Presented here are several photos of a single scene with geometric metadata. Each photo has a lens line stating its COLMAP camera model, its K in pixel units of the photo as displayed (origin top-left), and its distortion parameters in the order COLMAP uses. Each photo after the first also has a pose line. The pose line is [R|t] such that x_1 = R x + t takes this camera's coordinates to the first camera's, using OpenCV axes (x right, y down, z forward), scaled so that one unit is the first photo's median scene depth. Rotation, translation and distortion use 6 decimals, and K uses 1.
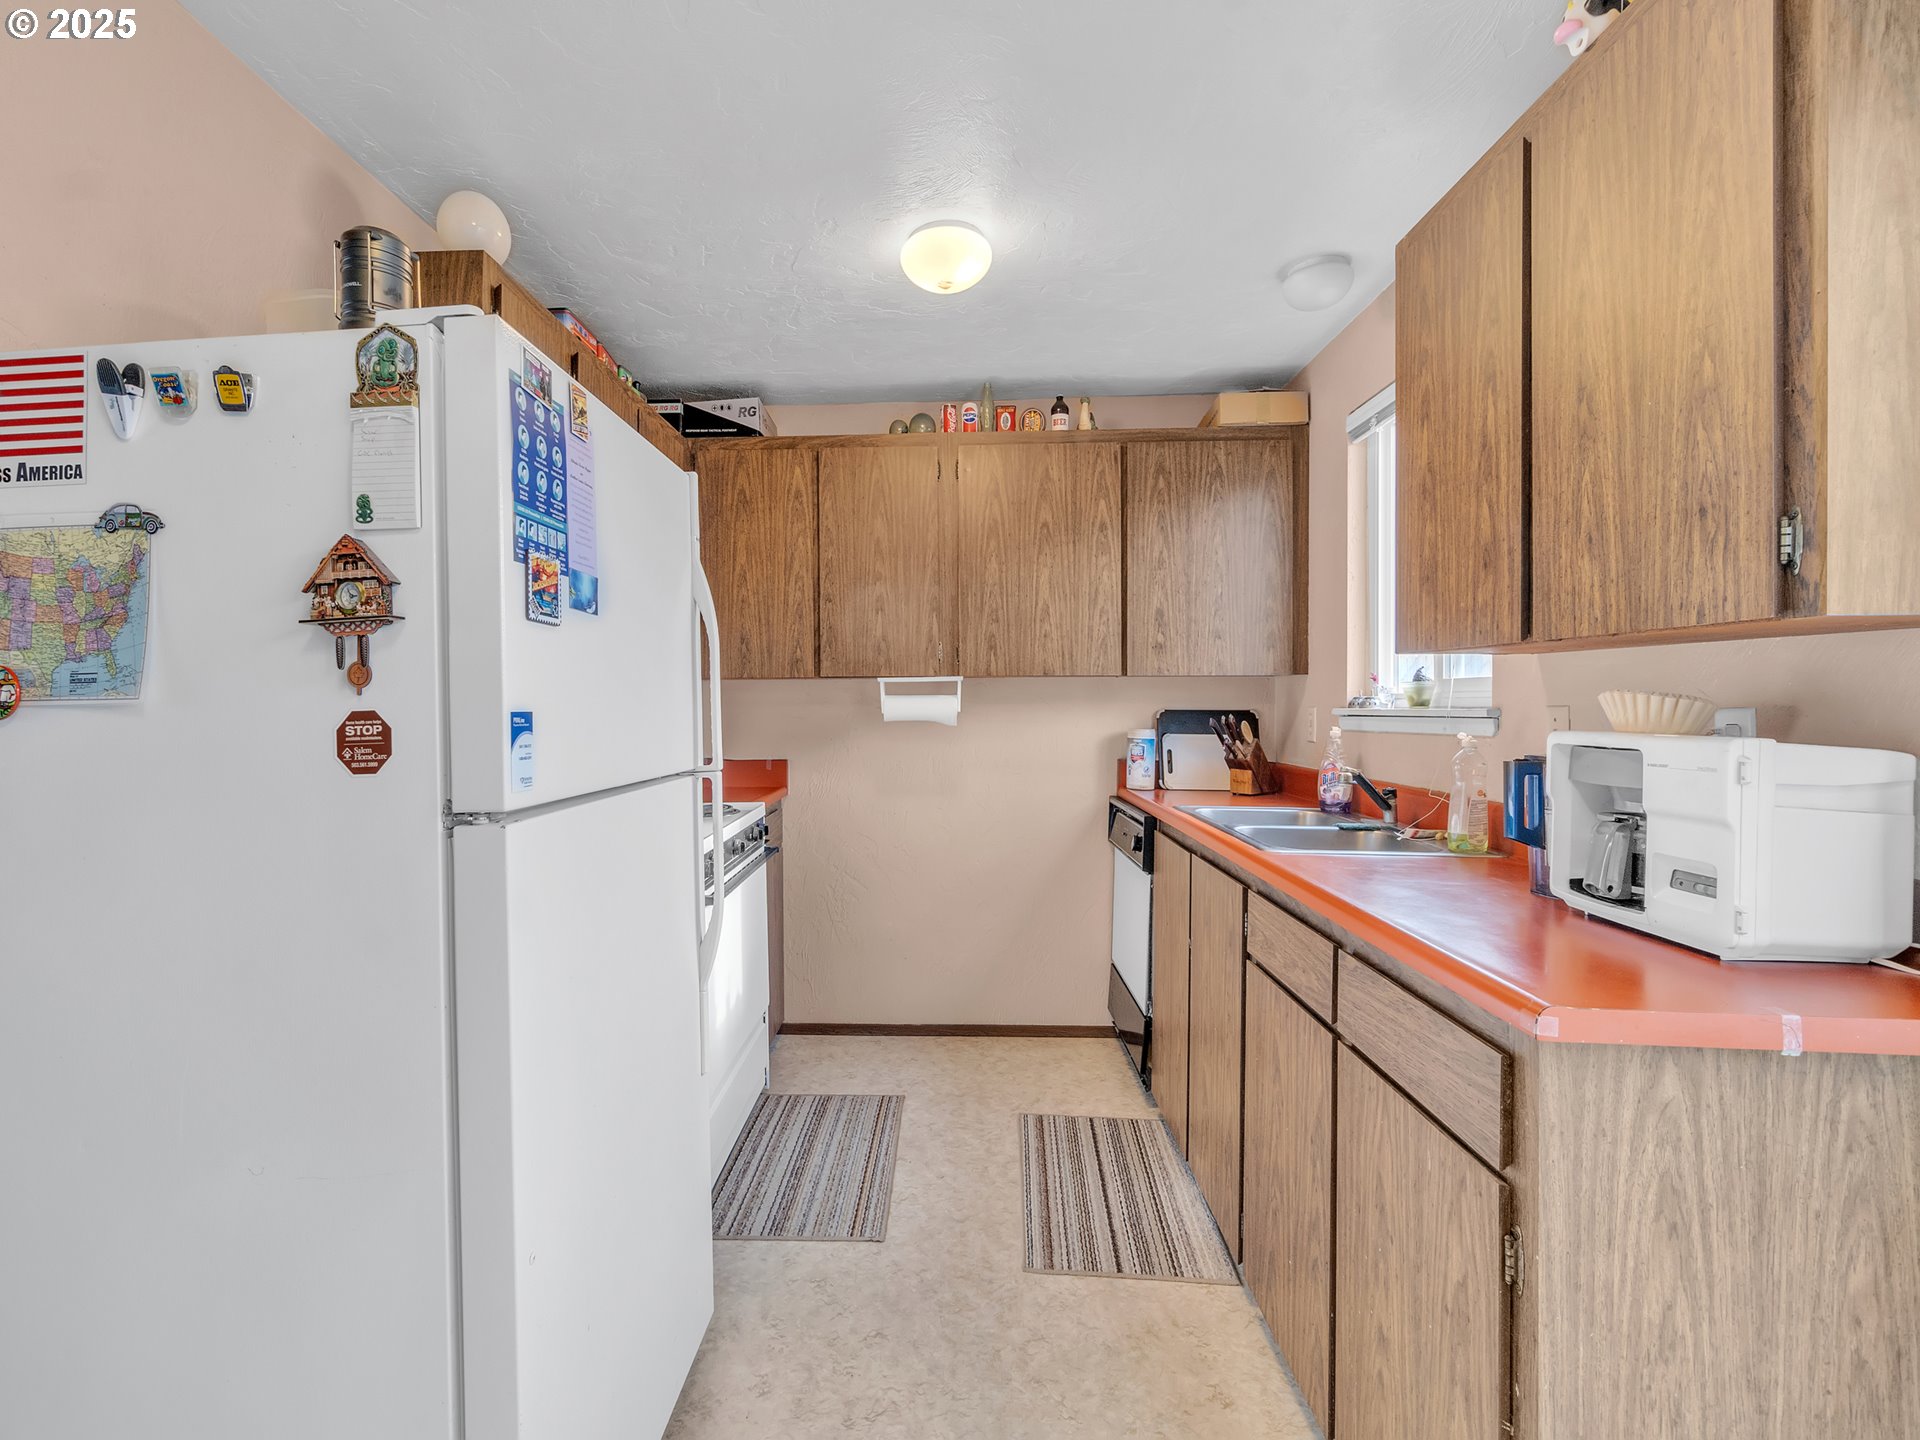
lens RADIAL K [[848.3, 0, 926.2], [0, 848.3, 700.7], [0, 0, 1]] dist [-0.008486, -0.000095]
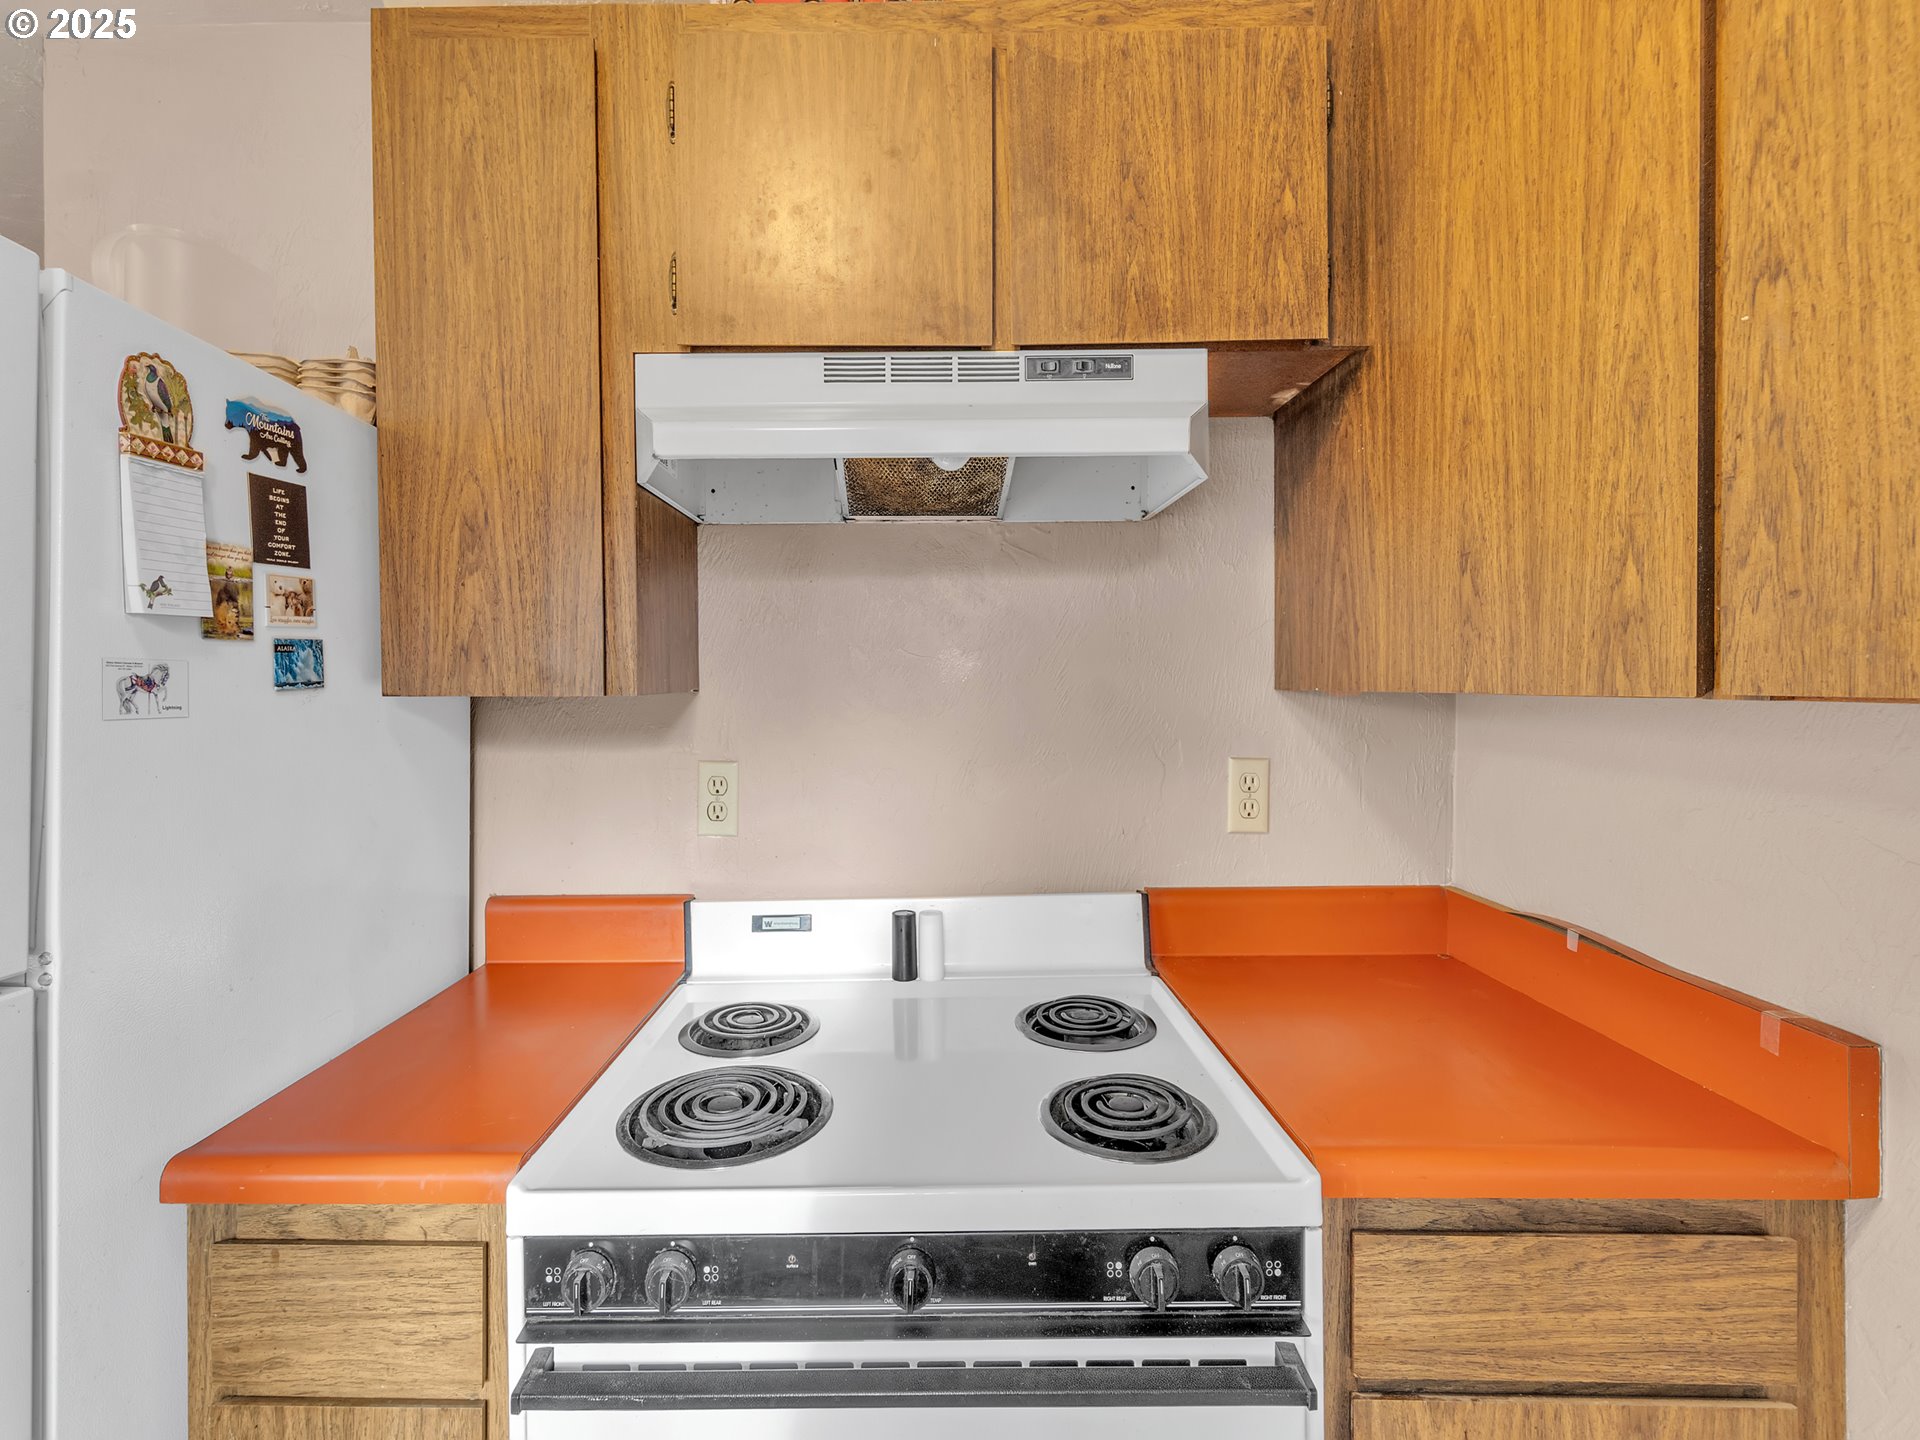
lens RADIAL K [[829.7, 0, 935.5], [0, 829.7, 690.6], [0, 0, 1]] dist [-0.006532, 0.002390]
pose [[0.029277, 0.020545, -0.999360, 0.089576], [0.003341, 0.999781, 0.020651, -0.054805], [0.999566, -0.003943, 0.029202, 1.319426]]
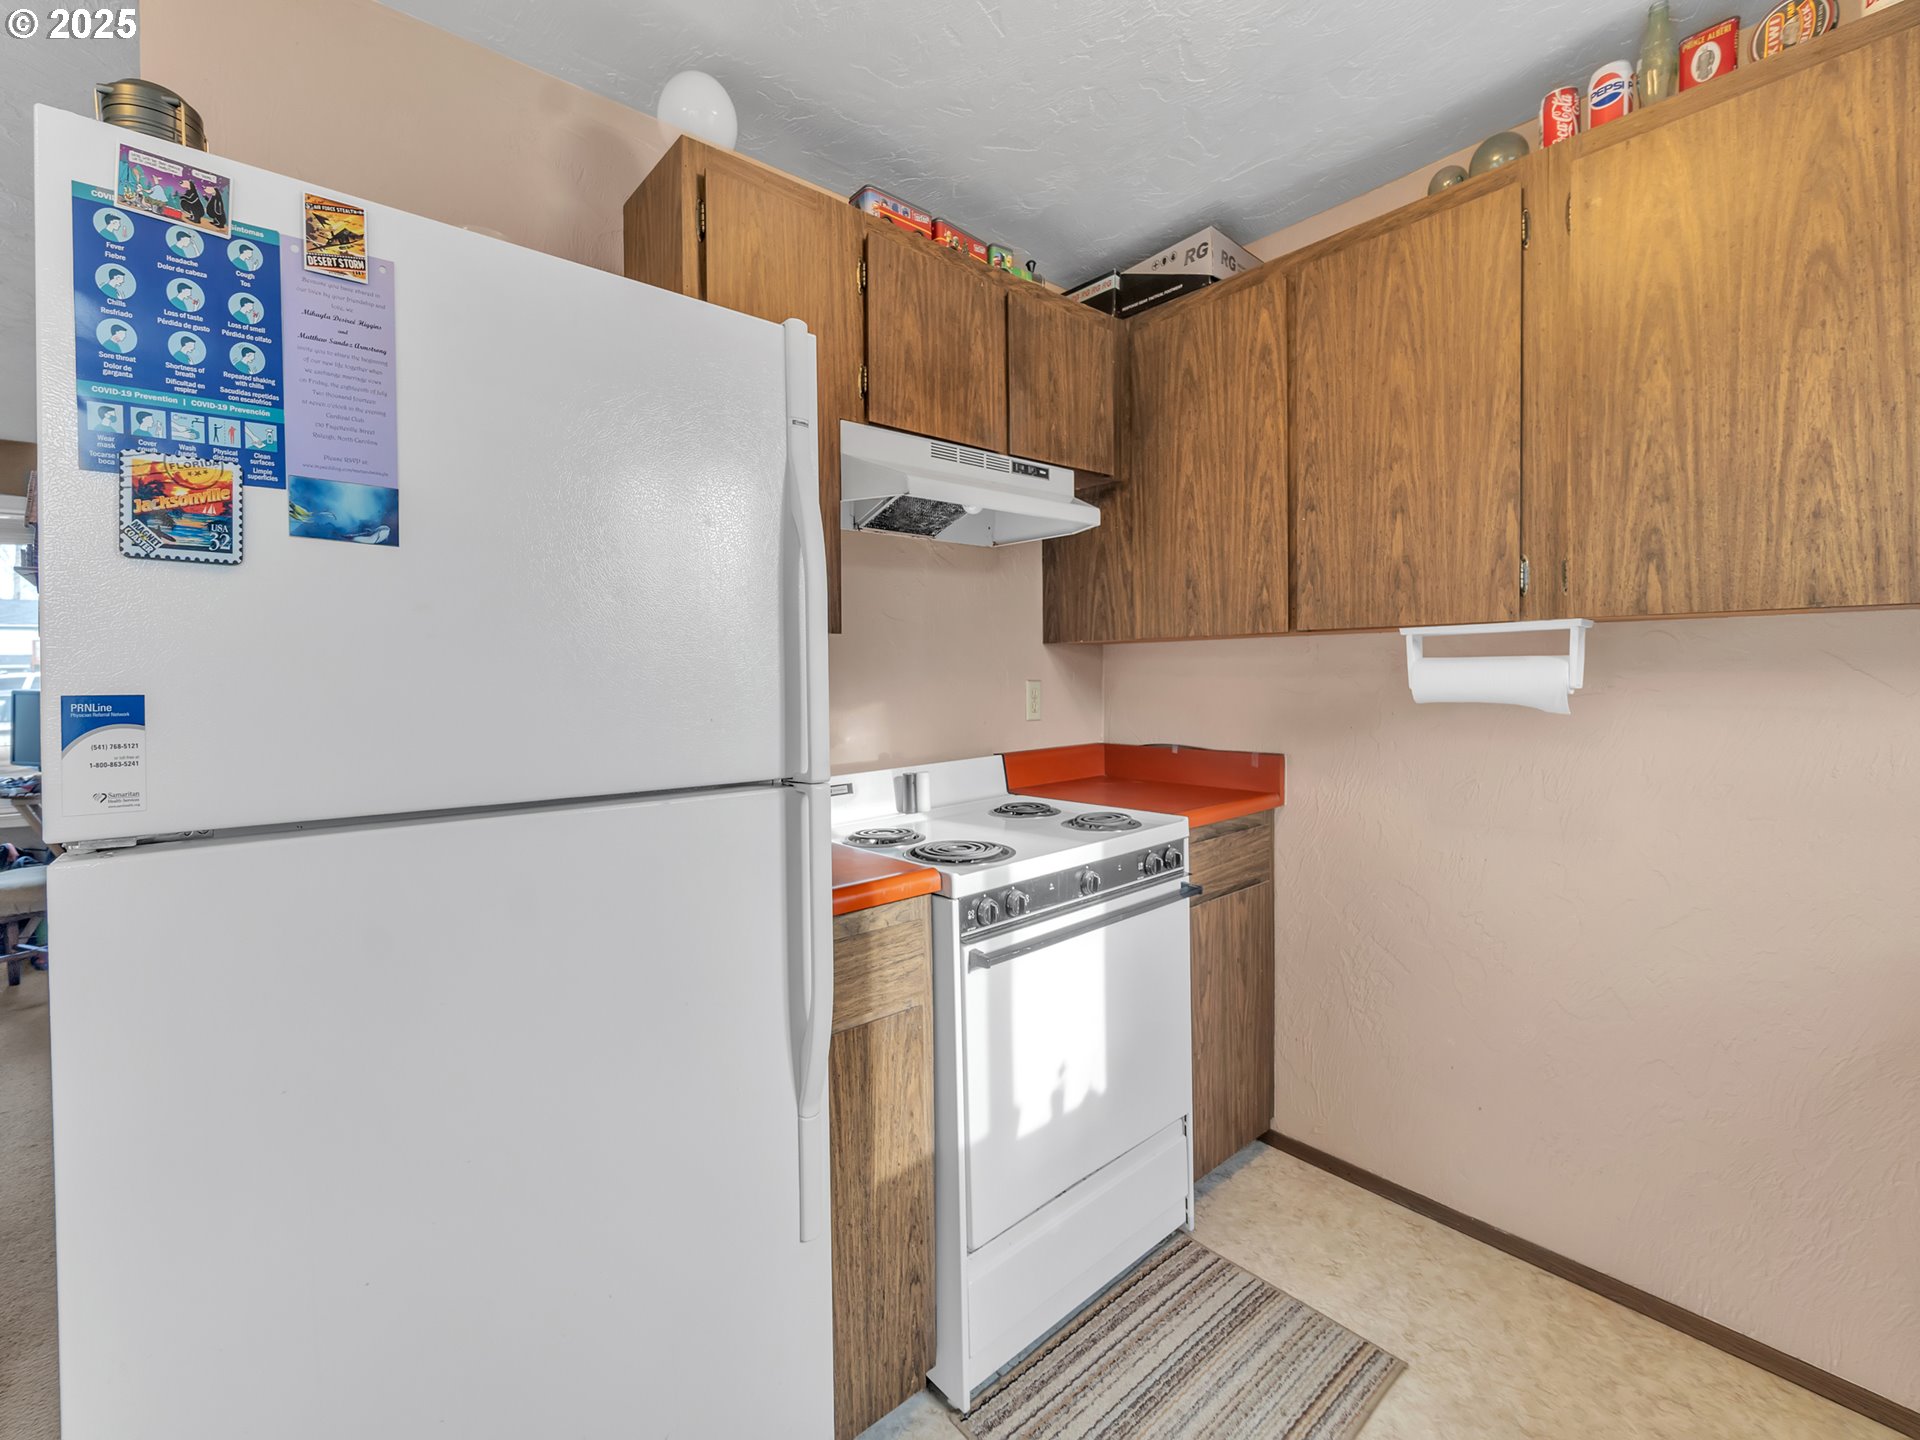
lens RADIAL K [[829.7, 0, 903.6], [0, 829.7, 691.4], [0, 0, 1]] dist [-0.006532, 0.002390]
pose [[0.658300, 0.015741, -0.752591, 0.242193], [0.006797, 0.999616, 0.026853, -0.001669], [0.752725, -0.022793, 0.657940, 0.588223]]
